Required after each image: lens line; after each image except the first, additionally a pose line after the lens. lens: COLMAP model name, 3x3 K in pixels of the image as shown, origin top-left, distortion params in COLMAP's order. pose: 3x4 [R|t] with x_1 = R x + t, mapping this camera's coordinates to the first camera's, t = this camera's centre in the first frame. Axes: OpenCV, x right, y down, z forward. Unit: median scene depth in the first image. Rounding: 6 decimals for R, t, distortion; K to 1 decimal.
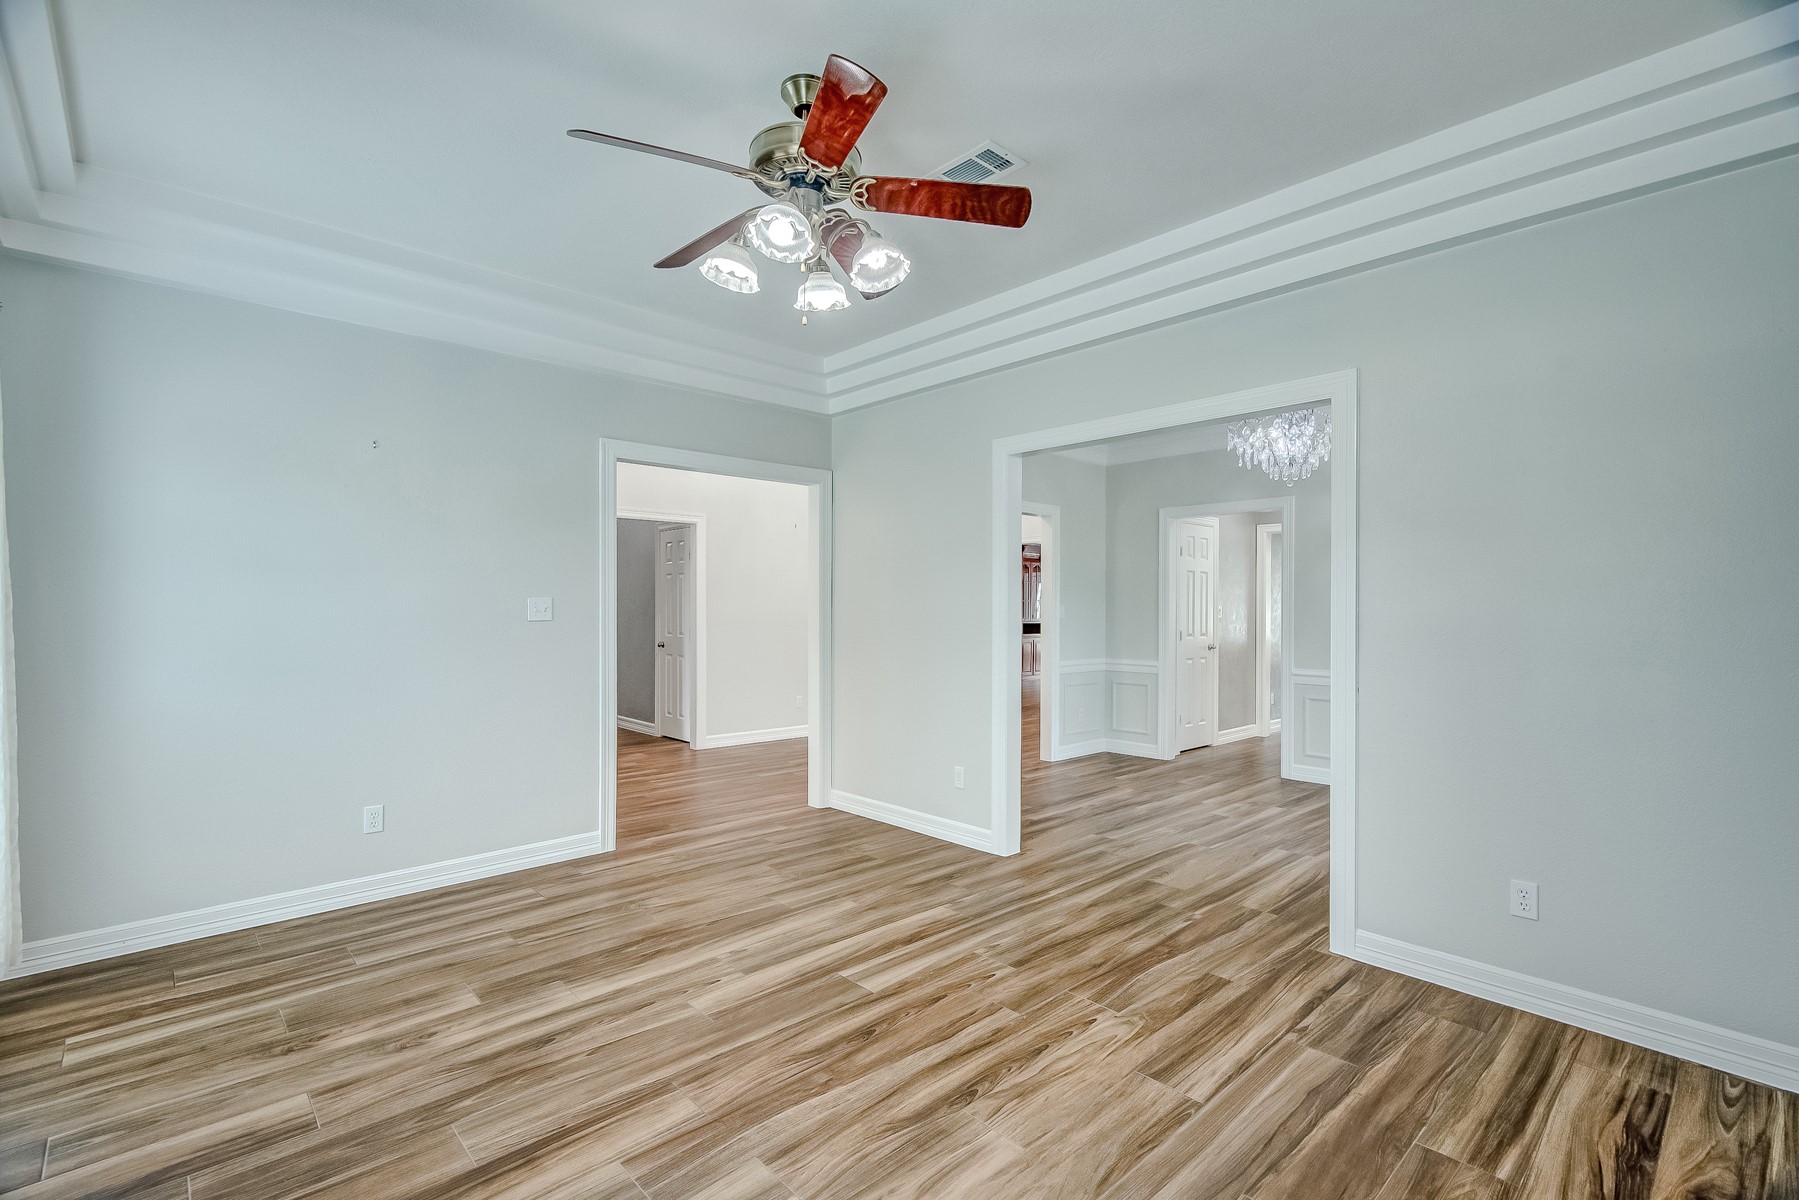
lens RADIAL K [[814.5, 0, 876.1], [0, 814.5, 609.2], [0, 0, 1]] dist [0.002581, -0.000566]
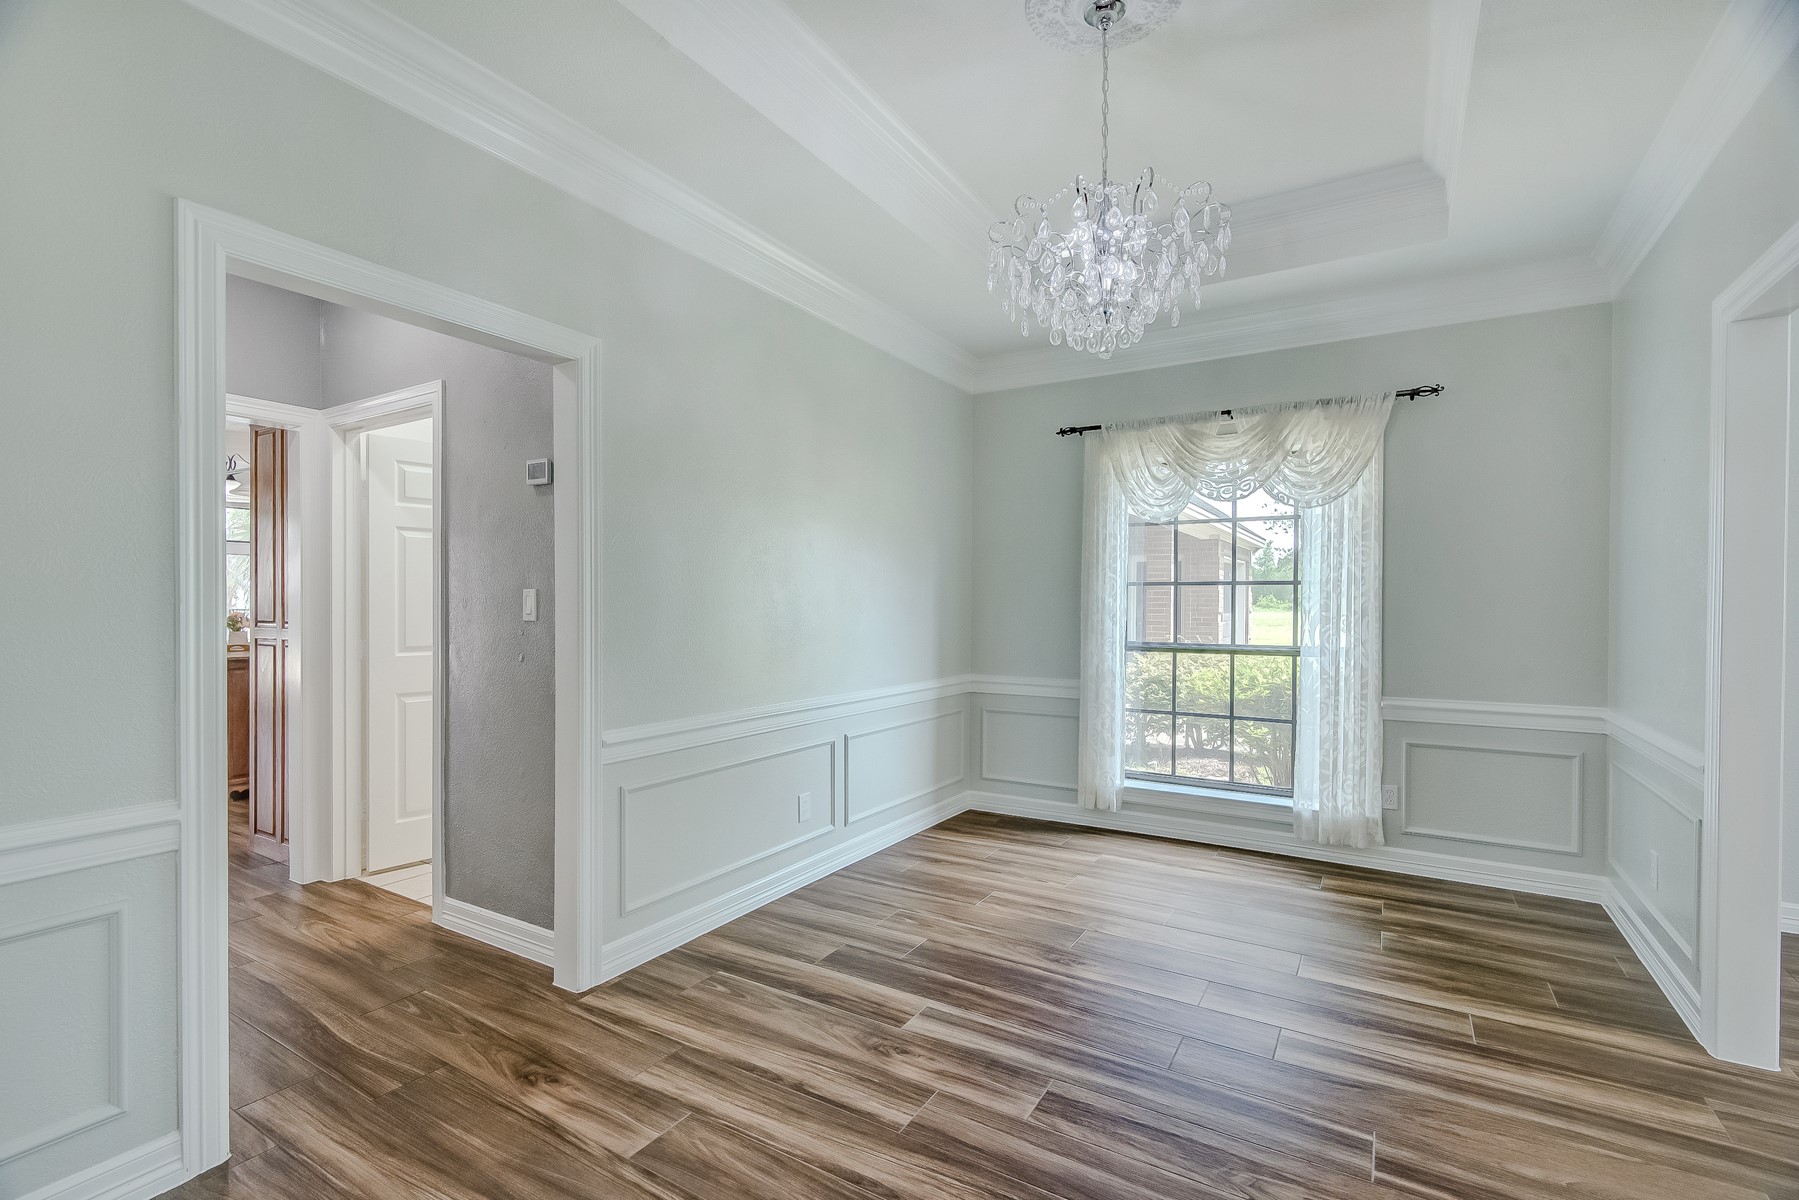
lens RADIAL K [[814.5, 0, 876.1], [0, 814.5, 609.2], [0, 0, 1]] dist [0.002581, -0.000566]
pose [[-0.273777, -0.010114, 0.961740, 0.069023], [0.001949, 0.999937, 0.011071, 0.001256], [-0.961791, 0.004905, -0.273740, 1.569780]]
